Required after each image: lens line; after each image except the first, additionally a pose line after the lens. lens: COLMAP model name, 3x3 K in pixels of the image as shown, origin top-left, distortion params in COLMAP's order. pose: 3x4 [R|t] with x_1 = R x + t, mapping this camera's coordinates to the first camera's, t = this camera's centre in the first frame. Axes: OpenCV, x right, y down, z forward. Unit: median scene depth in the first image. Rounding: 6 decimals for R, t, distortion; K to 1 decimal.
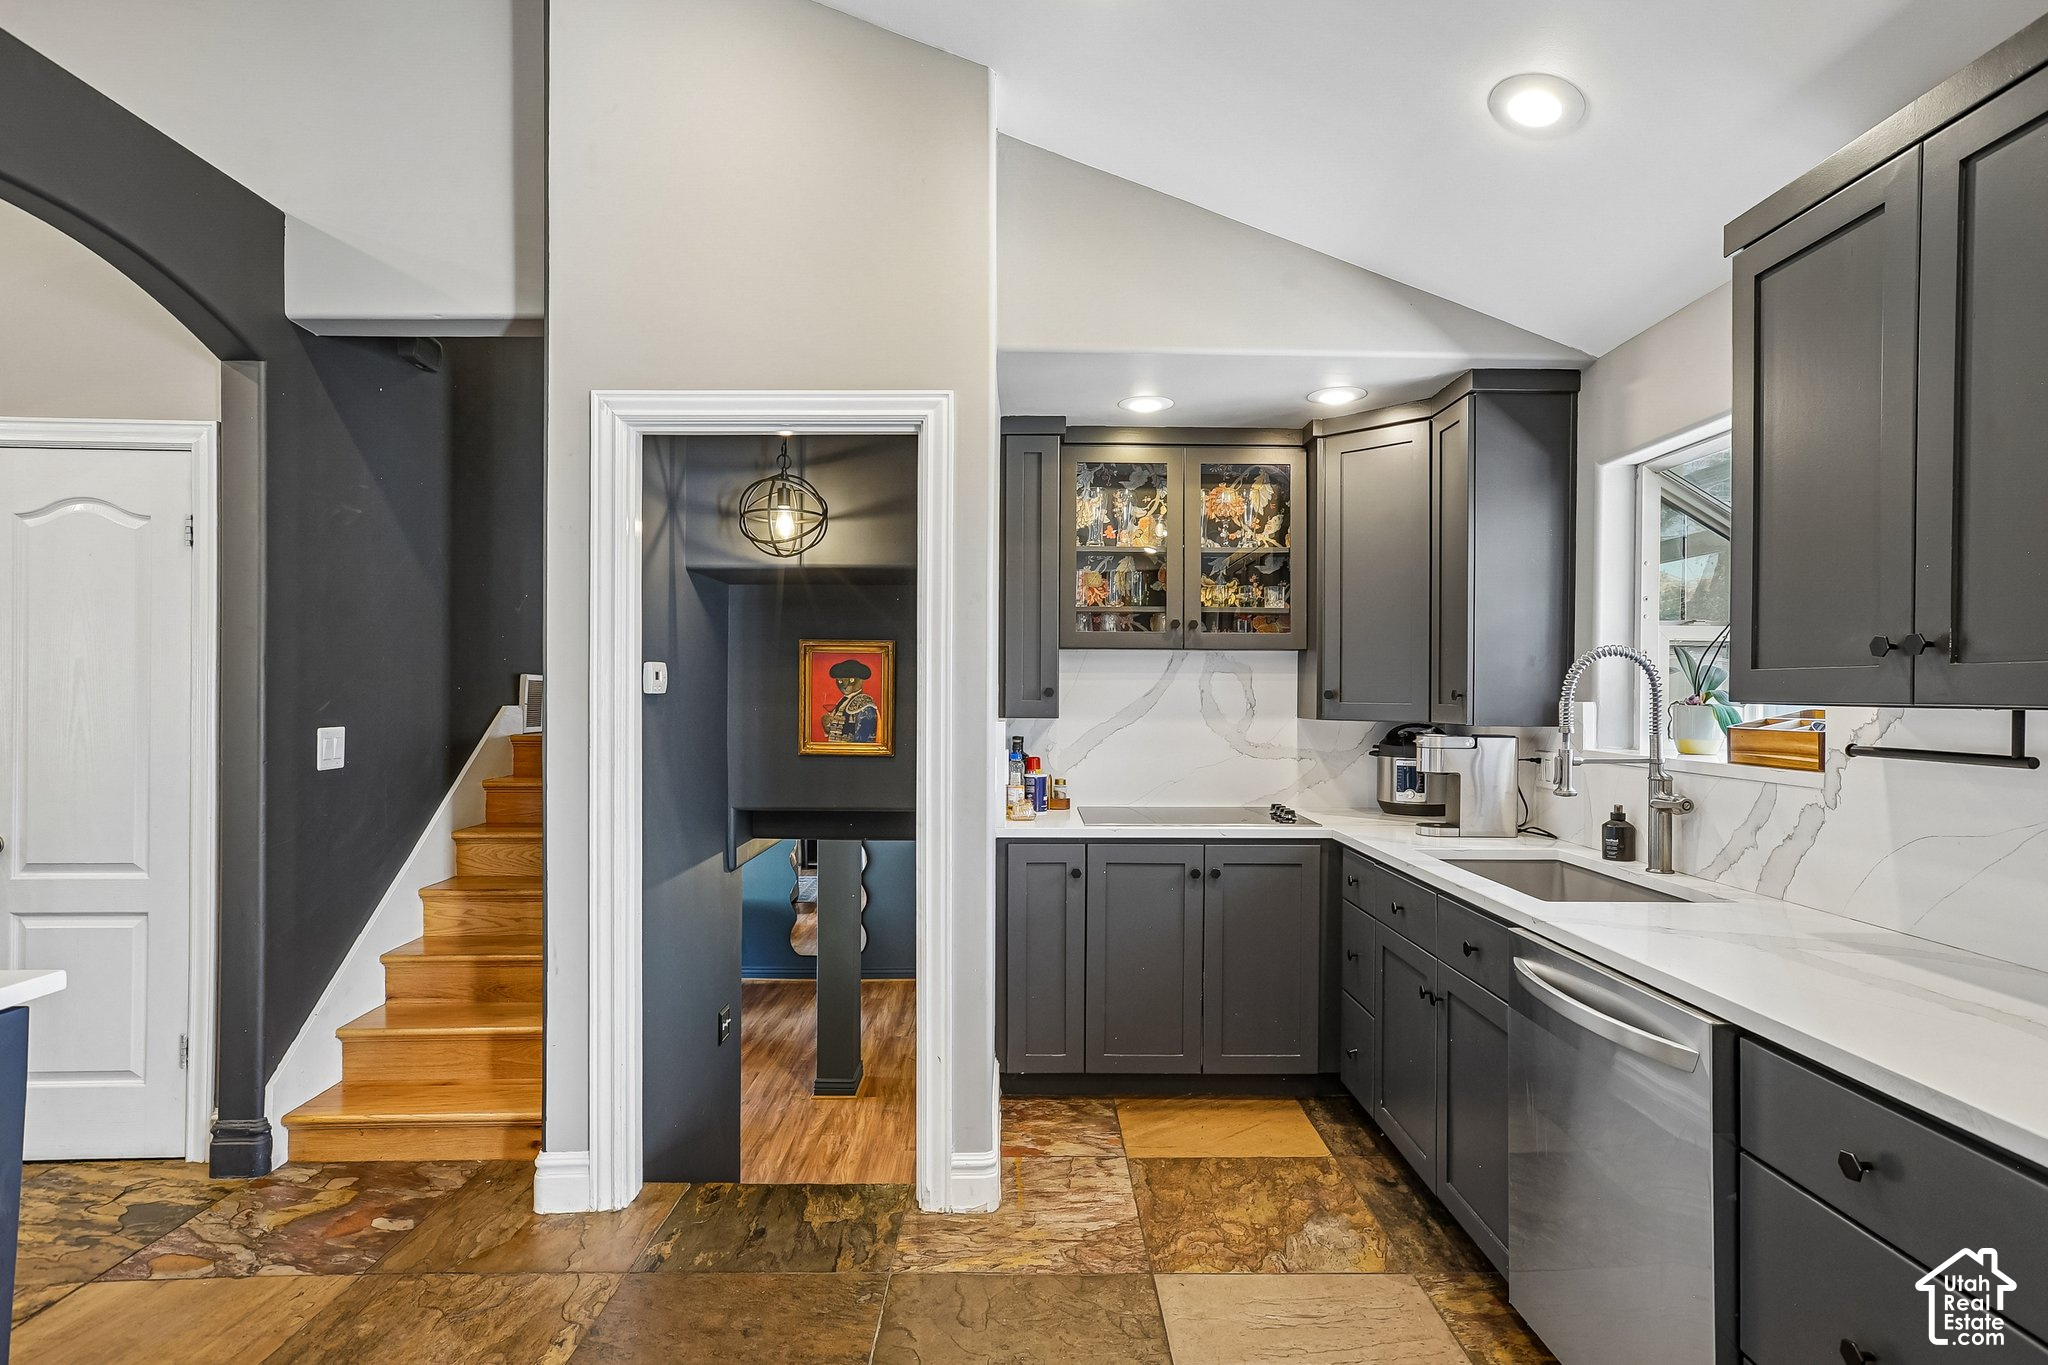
lens RADIAL K [[1058.4, 0, 1034.7], [0, 1058.4, 695.9], [0, 0, 1]] dist [0.003200, 0.010680]
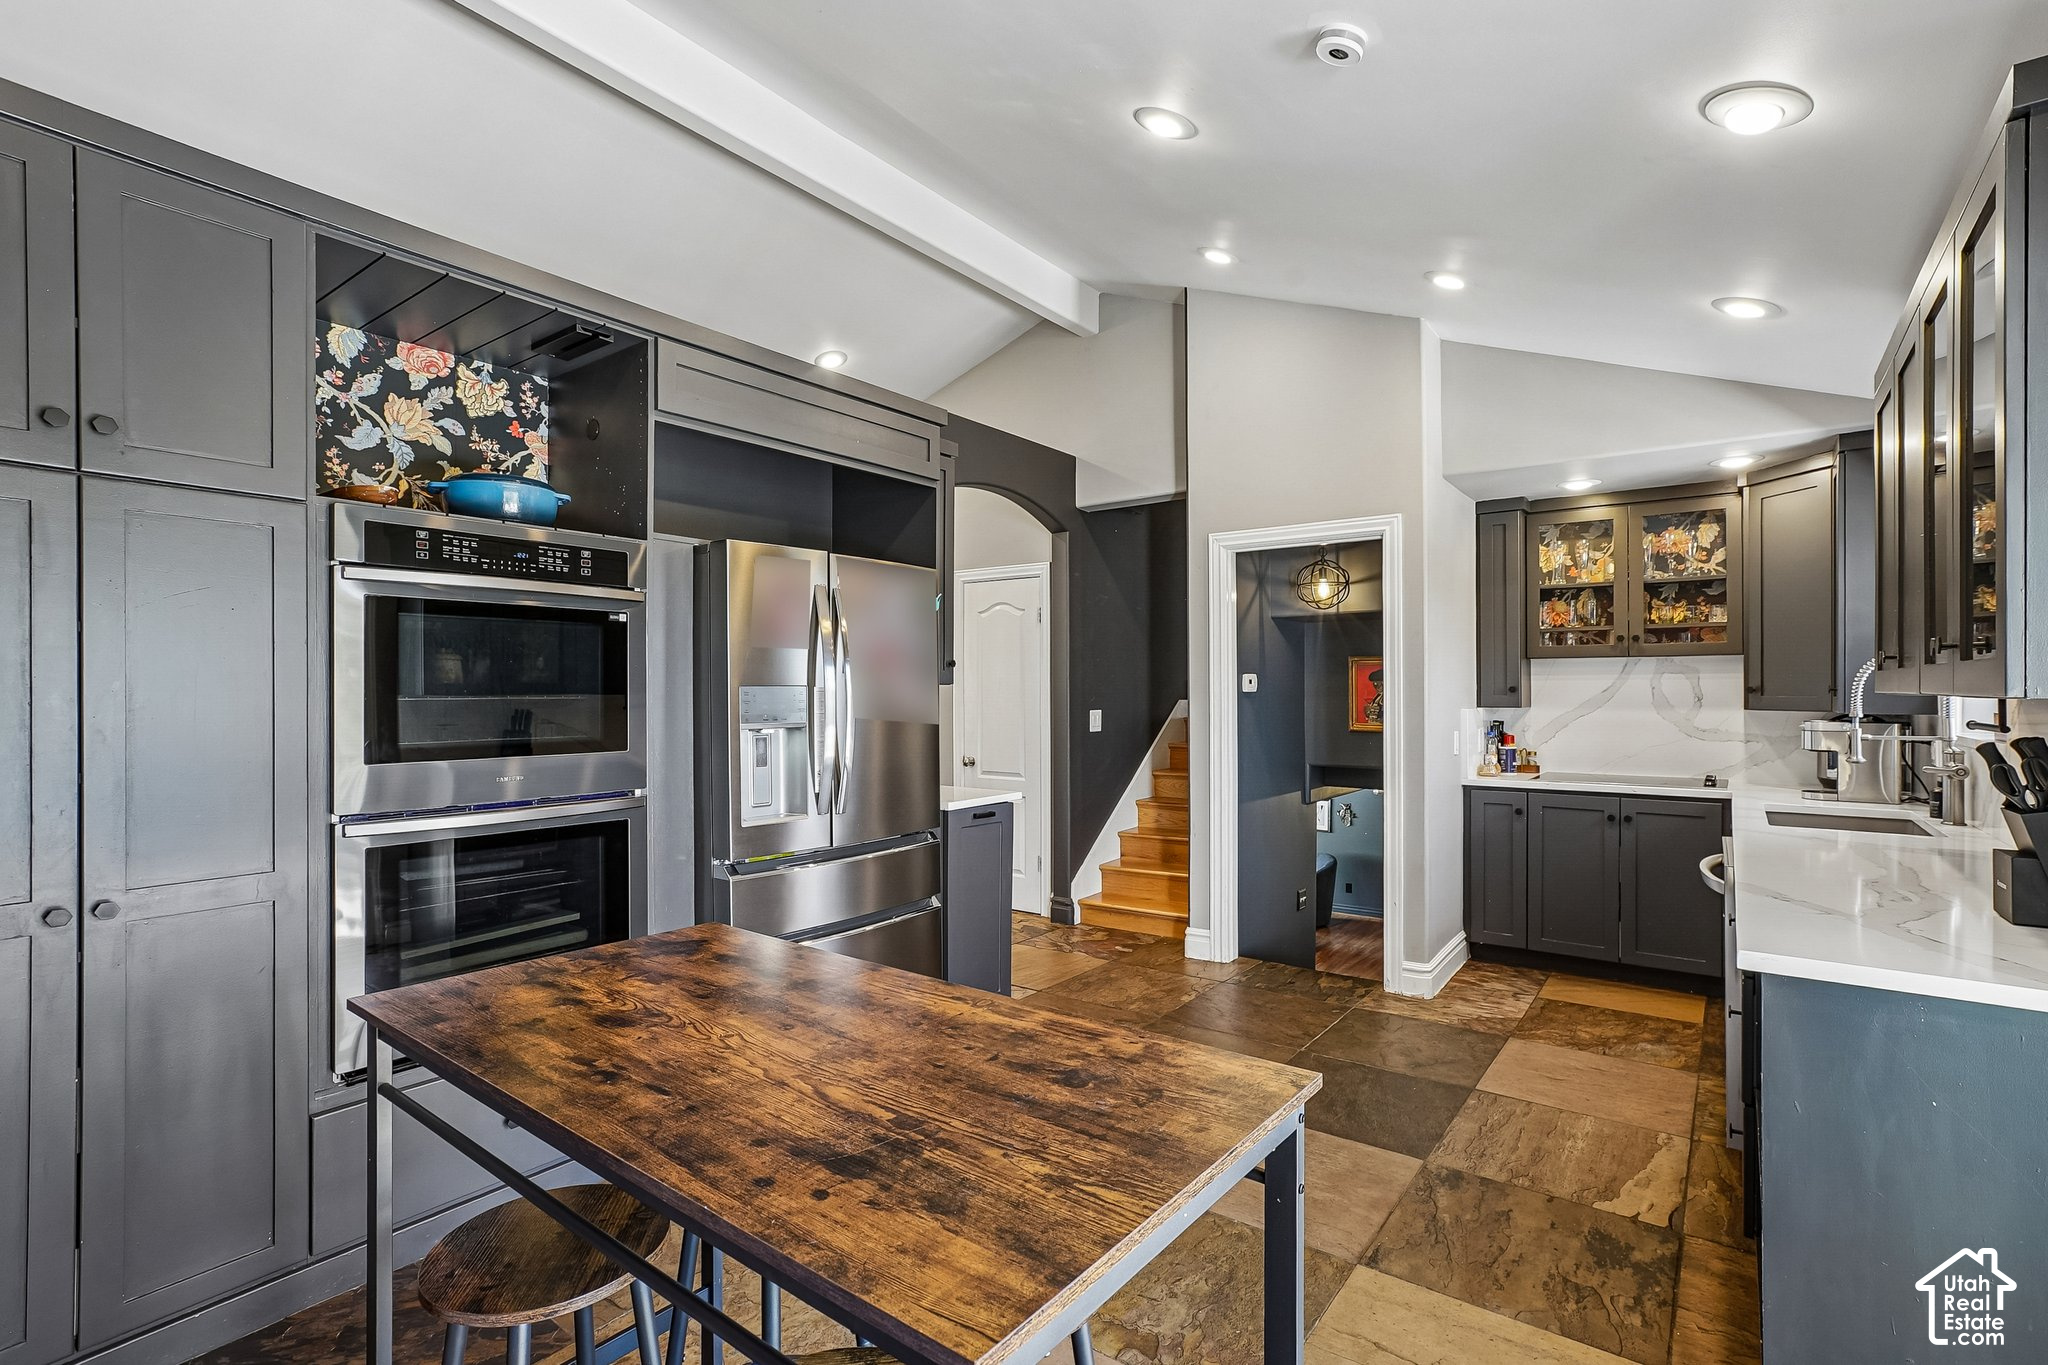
lens RADIAL K [[948.8, 0, 1021.0], [0, 948.8, 691.7], [0, 0, 1]] dist [-0.027756, 0.000670]
pose [[0.791944, -0.006300, -0.610561, 0.292631], [0.005430, 0.999980, -0.003275, -0.000106], [0.610570, -0.000722, 0.791962, -0.462762]]
